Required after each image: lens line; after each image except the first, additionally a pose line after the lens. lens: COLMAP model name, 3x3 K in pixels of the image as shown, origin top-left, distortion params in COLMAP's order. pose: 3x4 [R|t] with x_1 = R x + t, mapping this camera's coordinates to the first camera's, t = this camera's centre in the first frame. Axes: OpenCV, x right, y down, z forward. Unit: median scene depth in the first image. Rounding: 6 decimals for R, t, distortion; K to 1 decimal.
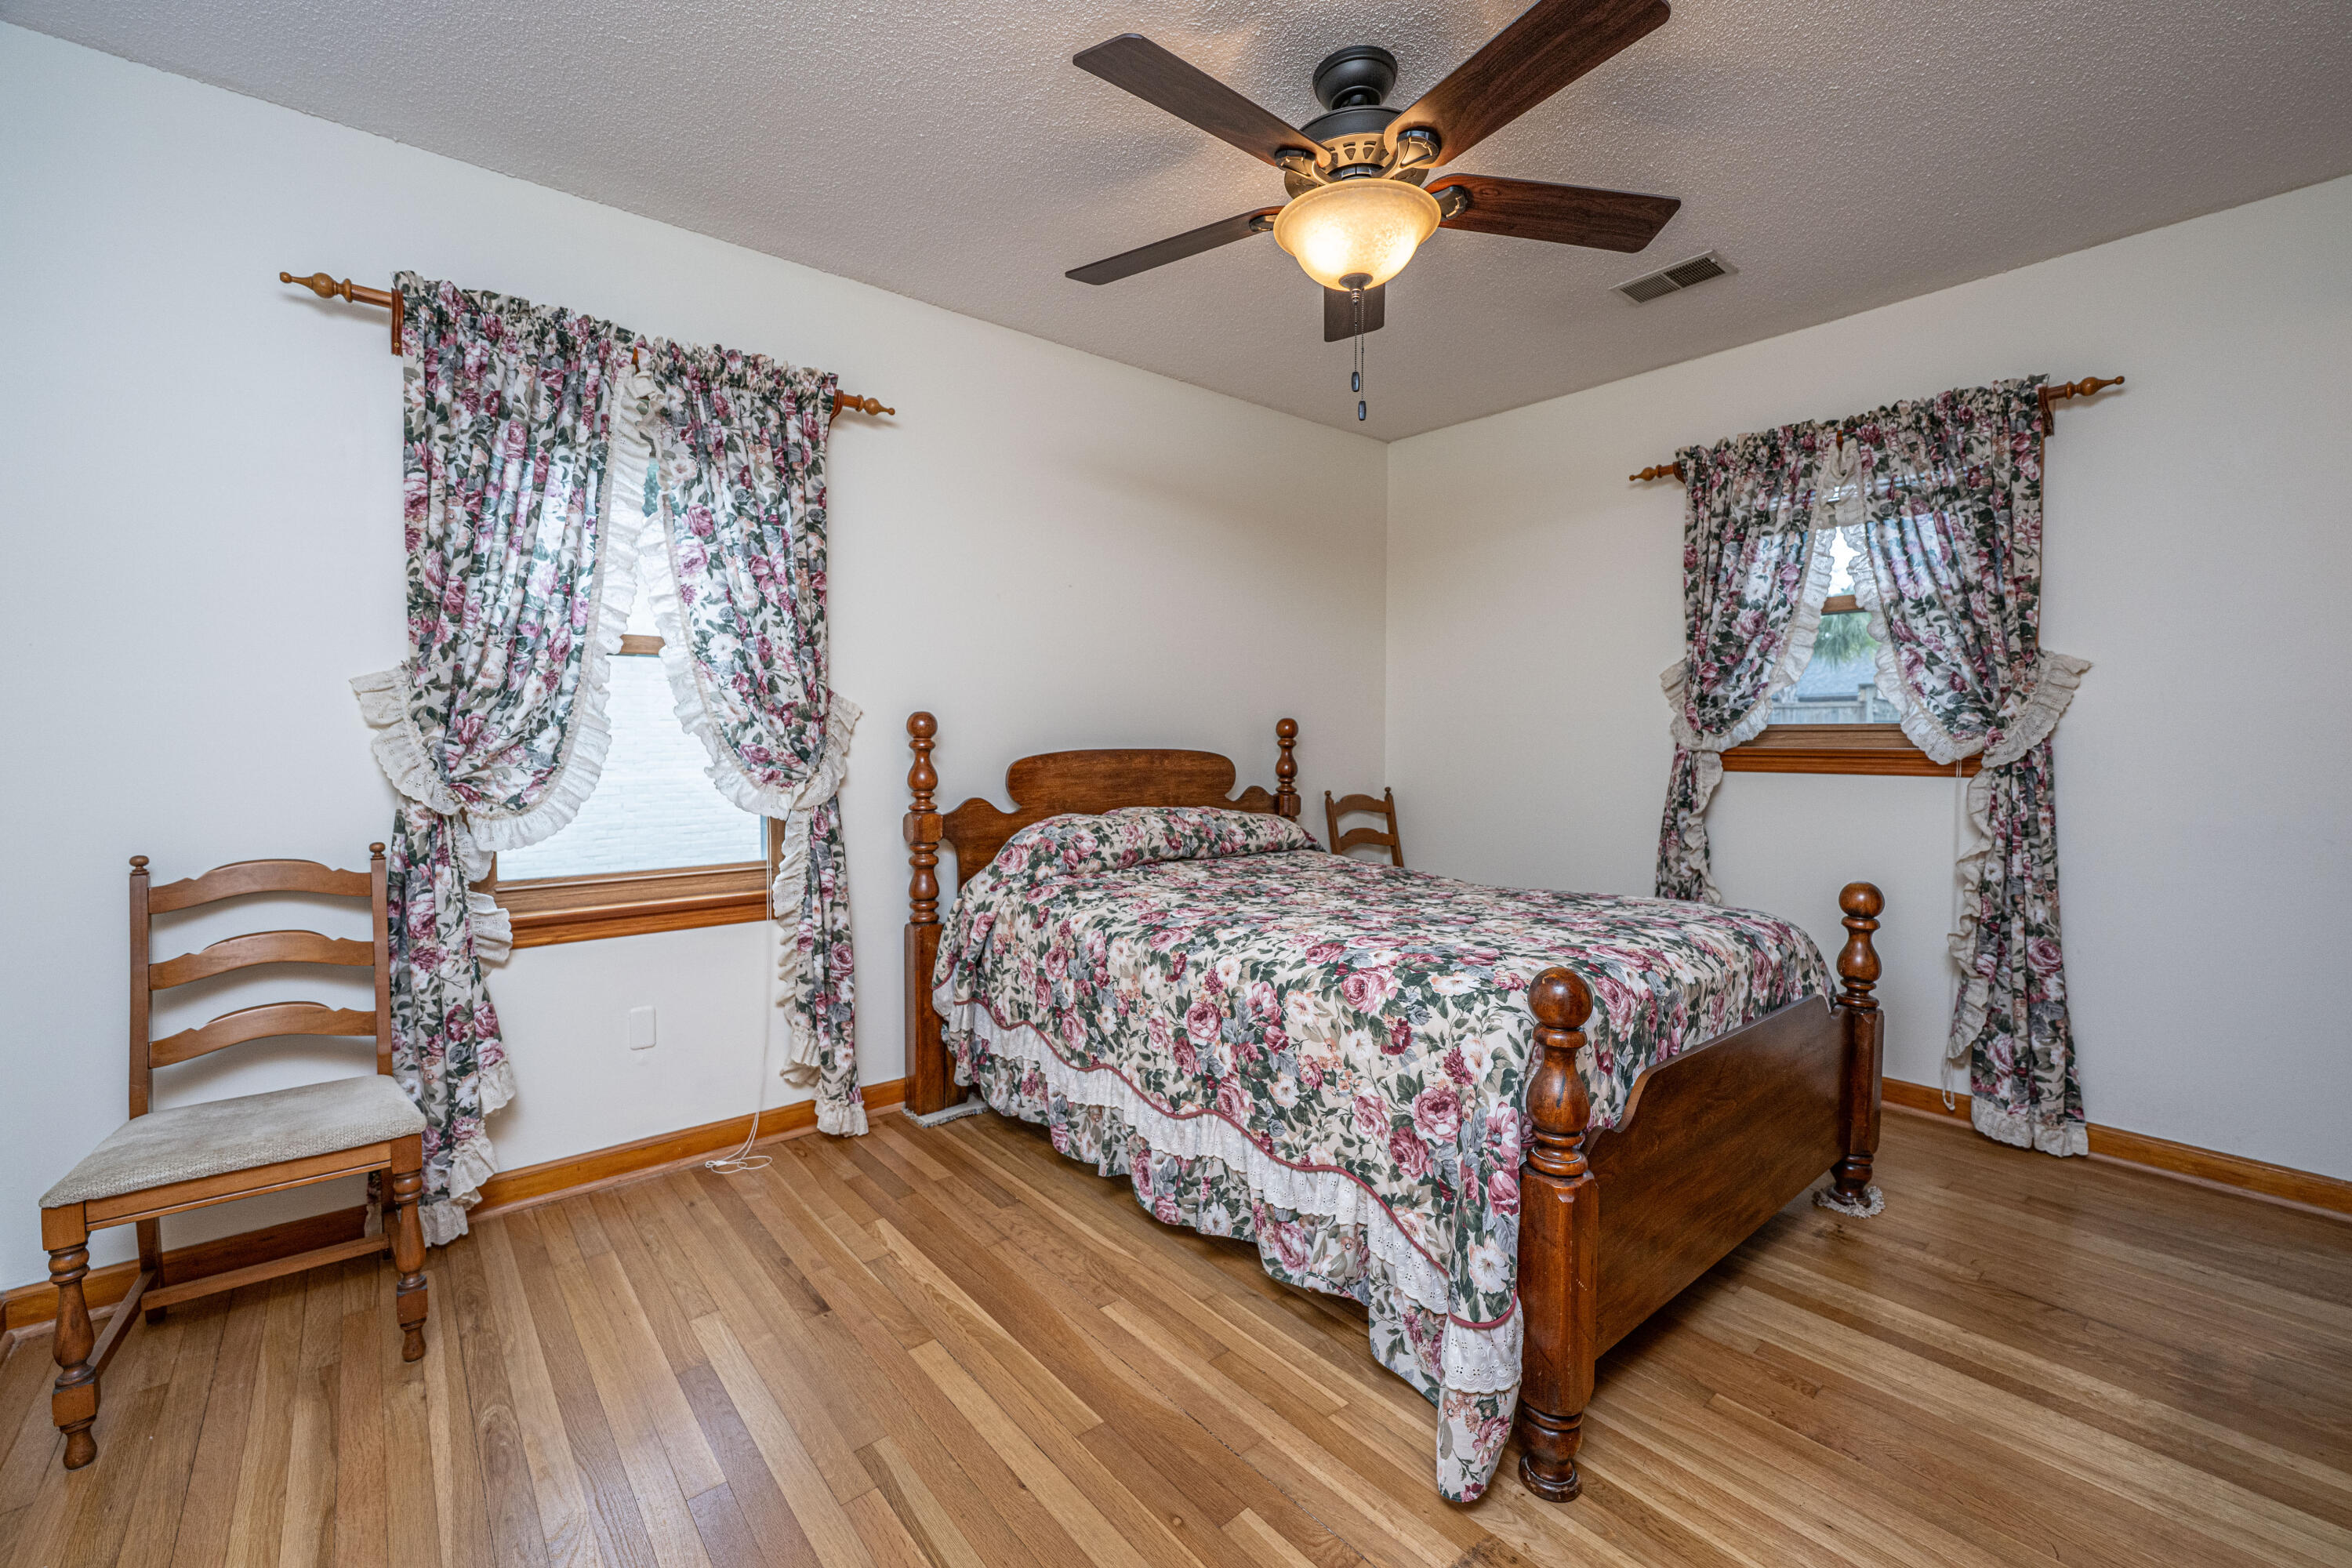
lens RADIAL K [[1009.3, 0, 1176.0], [0, 1009.3, 784.0], [0, 0, 1]] dist [-0.000344, -0.000222]
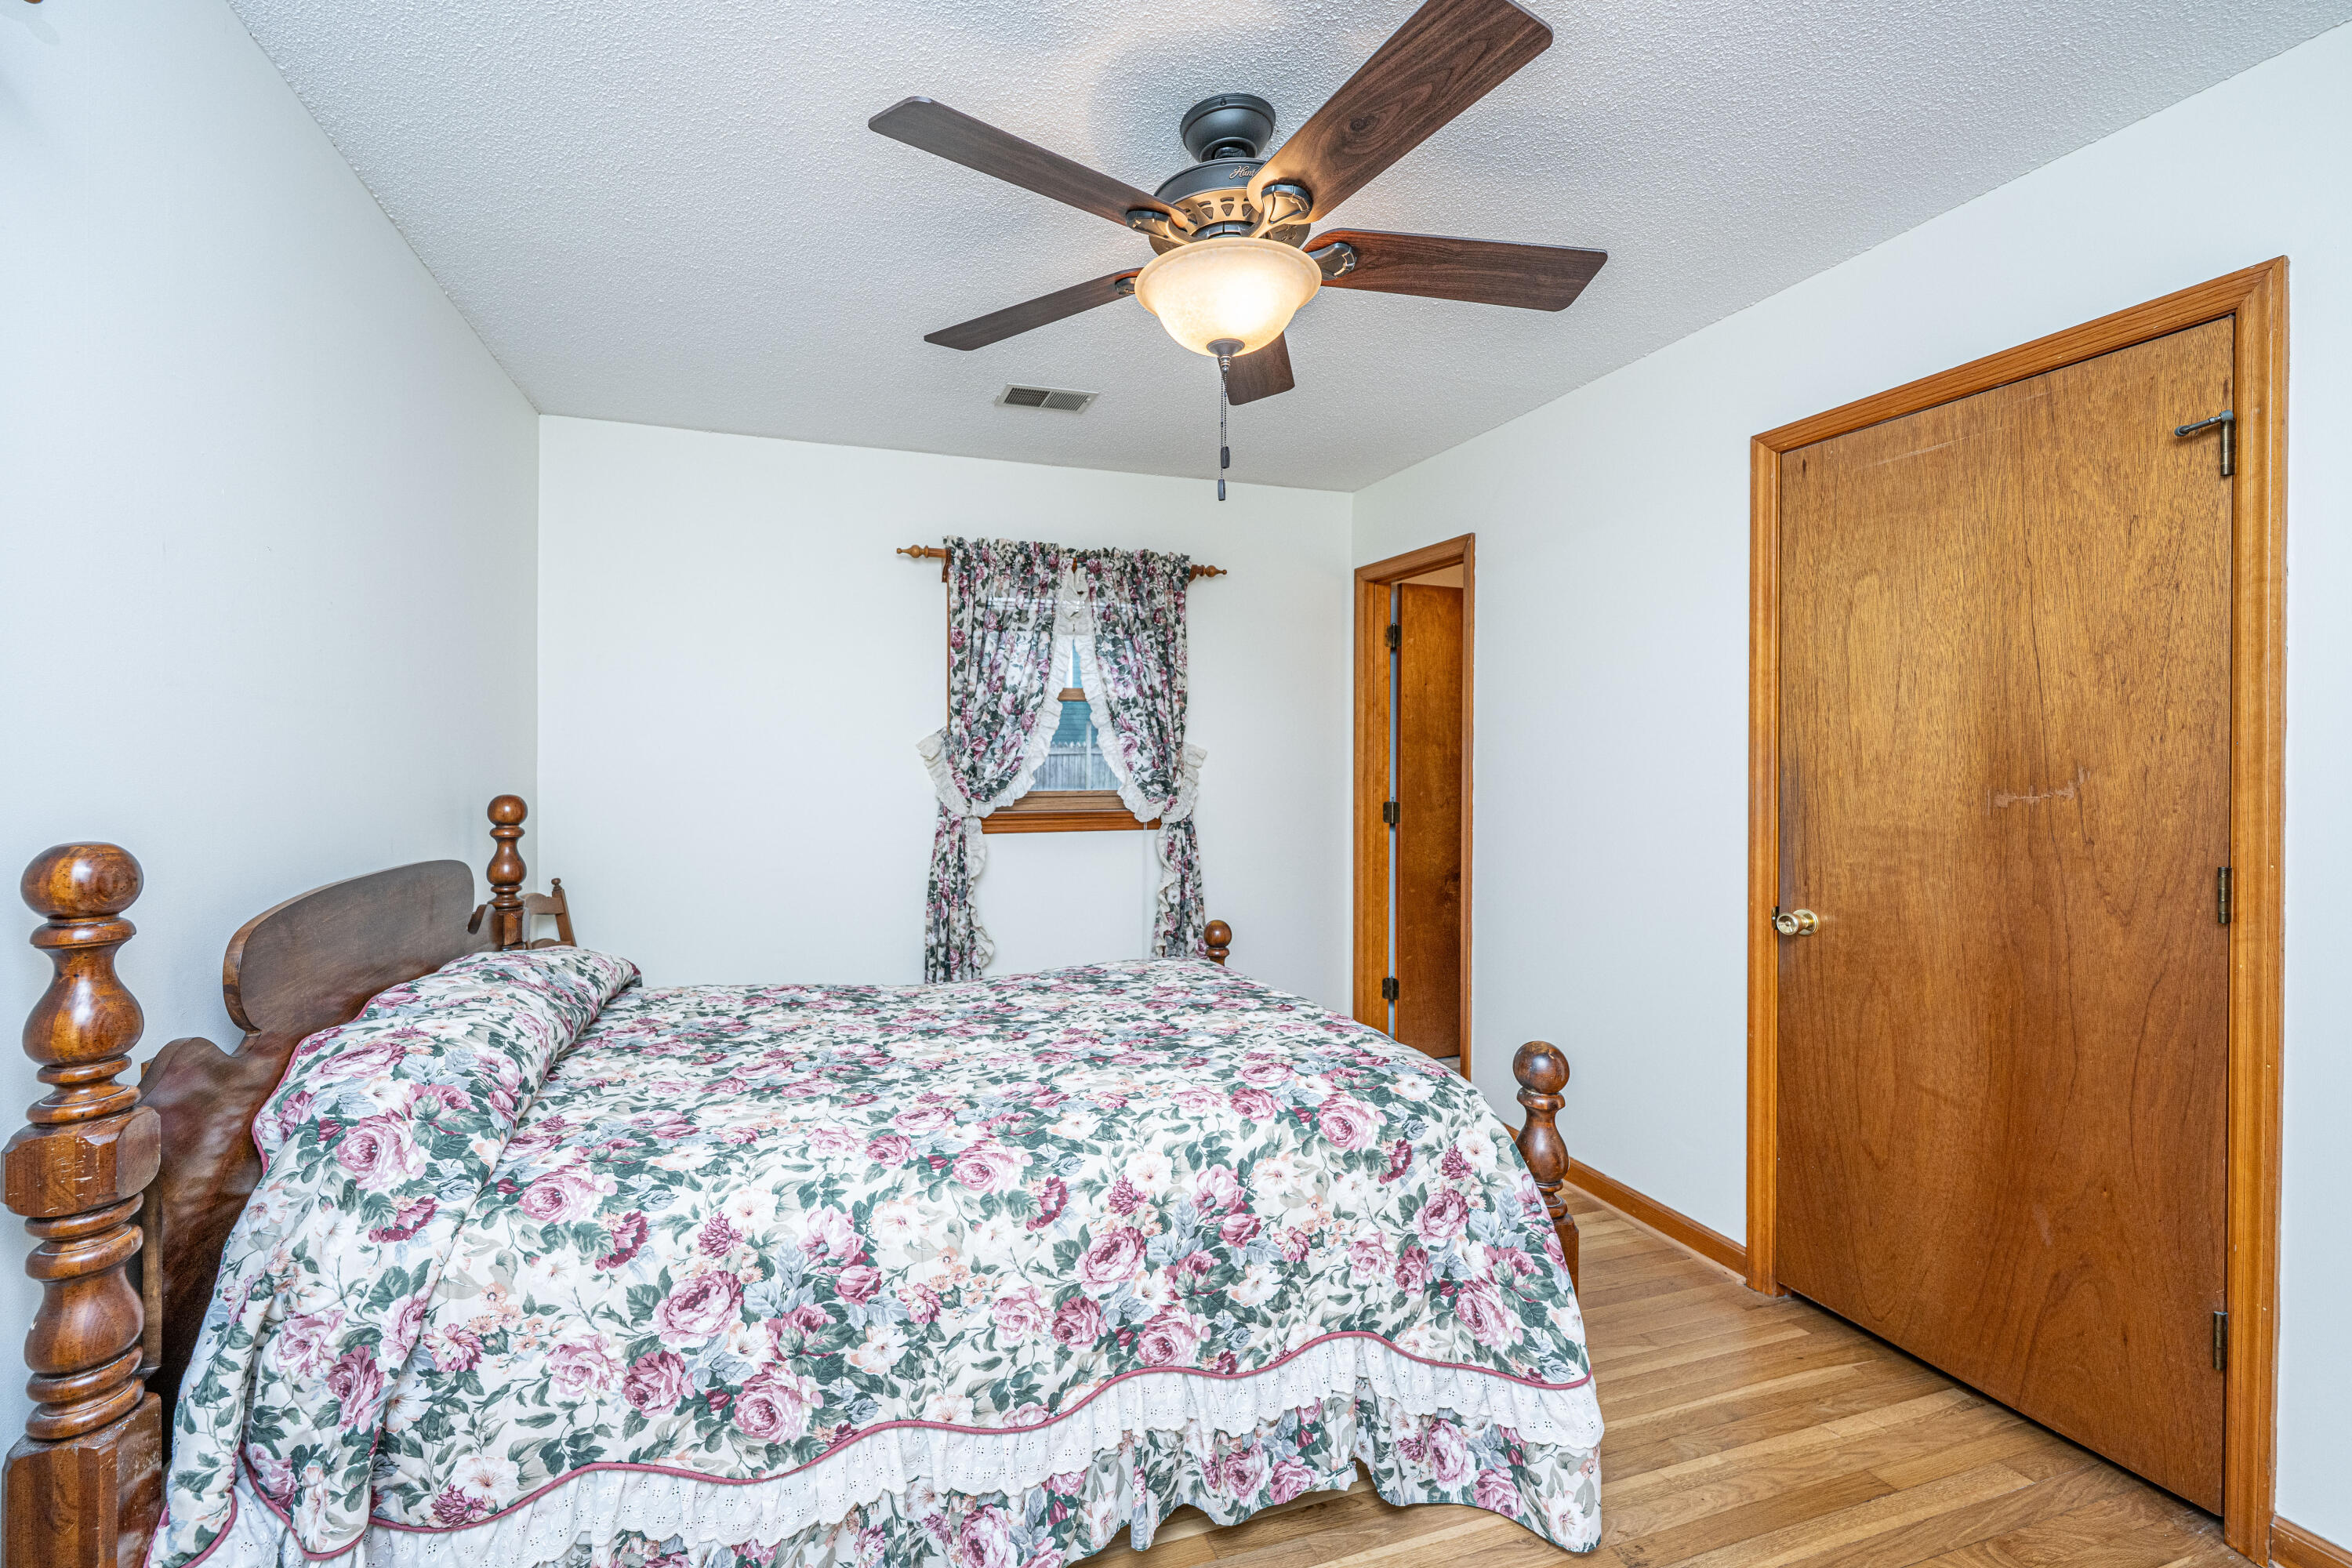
lens RADIAL K [[945.8, 0, 1201.4], [0, 945.8, 773.4], [0, 0, 1]] dist [-0.001096, -0.000207]
pose [[0.363039, -0.009659, 0.931724, -0.471066], [0.044671, 0.998977, -0.007050, -0.085872], [-0.930702, 0.044181, 0.363099, 0.550235]]
